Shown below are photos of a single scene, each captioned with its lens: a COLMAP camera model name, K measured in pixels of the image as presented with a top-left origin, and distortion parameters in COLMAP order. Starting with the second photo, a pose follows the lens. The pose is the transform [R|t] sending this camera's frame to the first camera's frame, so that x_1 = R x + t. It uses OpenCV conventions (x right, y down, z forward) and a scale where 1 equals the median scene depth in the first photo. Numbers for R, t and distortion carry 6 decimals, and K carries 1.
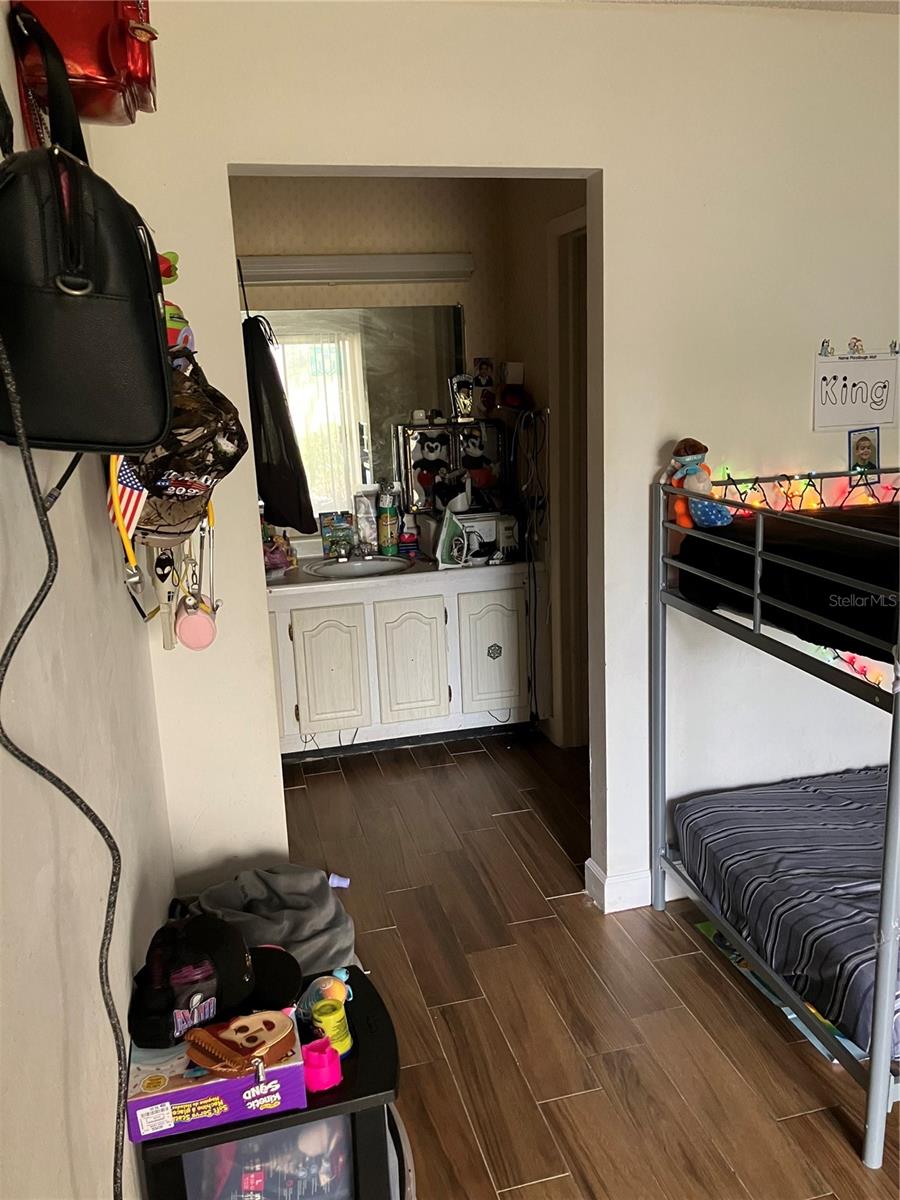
lens RADIAL K [[976.3, 0, 456.7], [0, 976.3, 573.4], [0, 0, 1]] dist [0.079579, -0.151250]
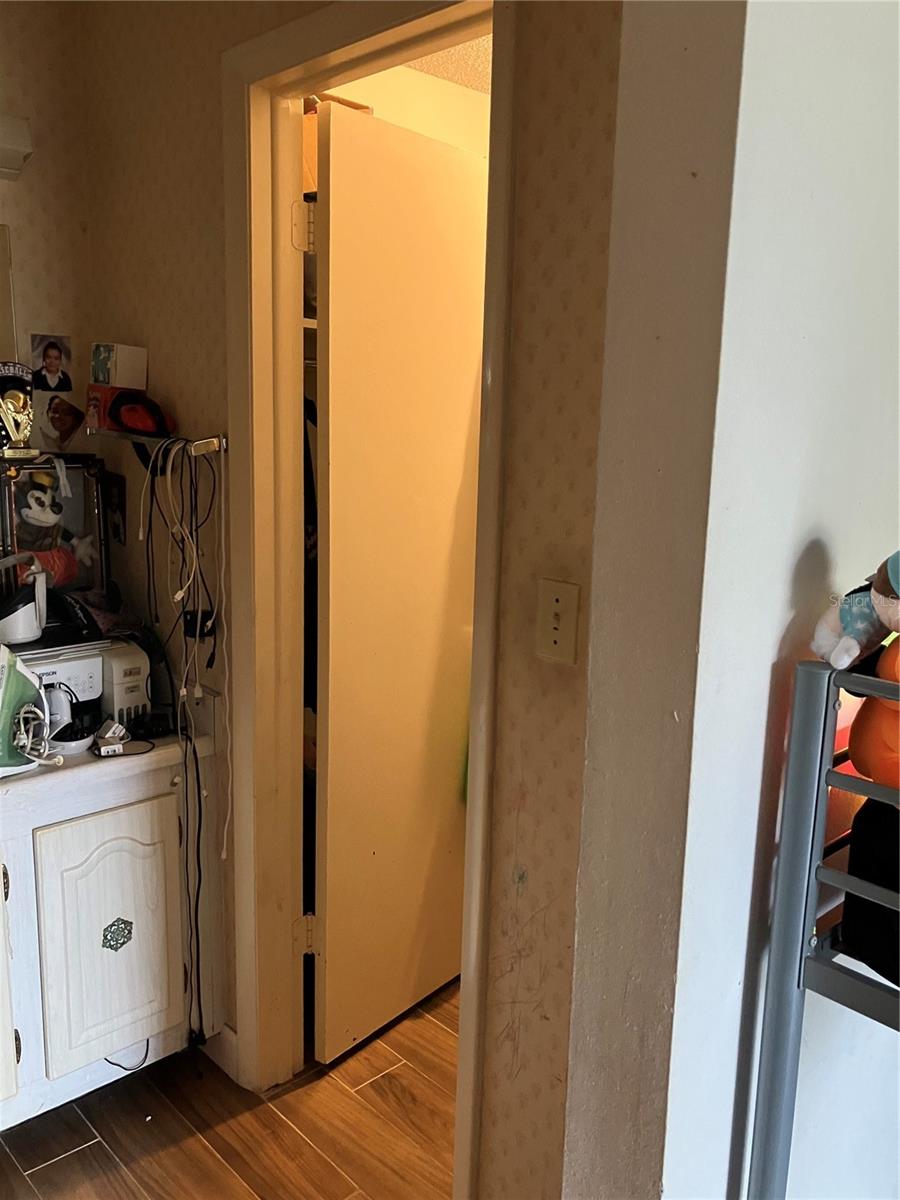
lens RADIAL K [[979.6, 0, 476.1], [0, 979.6, 594.5], [0, 0, 1]] dist [0.015406, 0.007896]
pose [[0.864188, -0.026949, 0.502447, -0.046682], [0.038611, 0.999172, -0.012817, -0.073175], [-0.501685, 0.030476, 0.864513, 0.475920]]
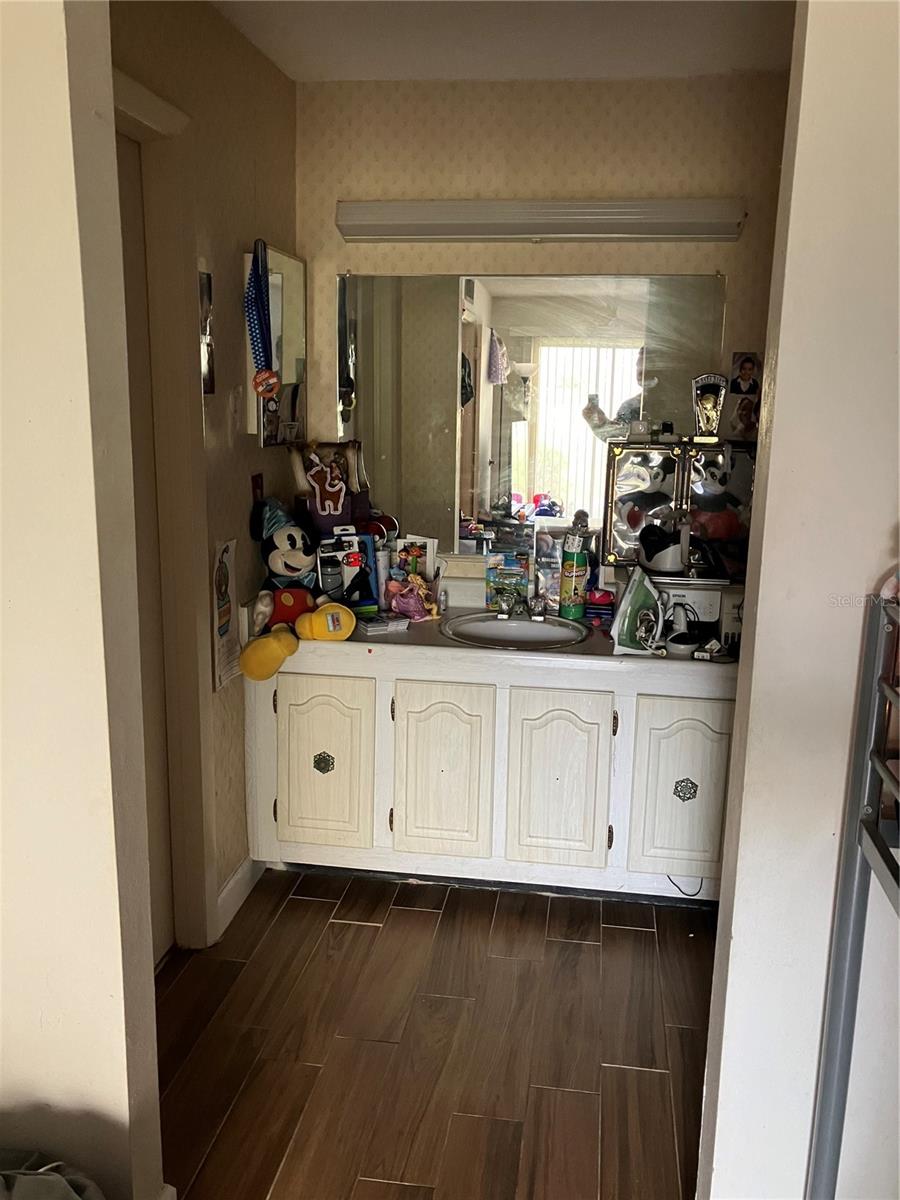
lens RADIAL K [[976.3, 0, 456.7], [0, 976.3, 573.4], [0, 0, 1]] dist [0.079579, -0.151250]
pose [[0.922908, 0.127334, -0.363355, 0.116833], [-0.132840, 0.991088, 0.009910, -0.049830], [0.361378, 0.039122, 0.931598, 0.312441]]
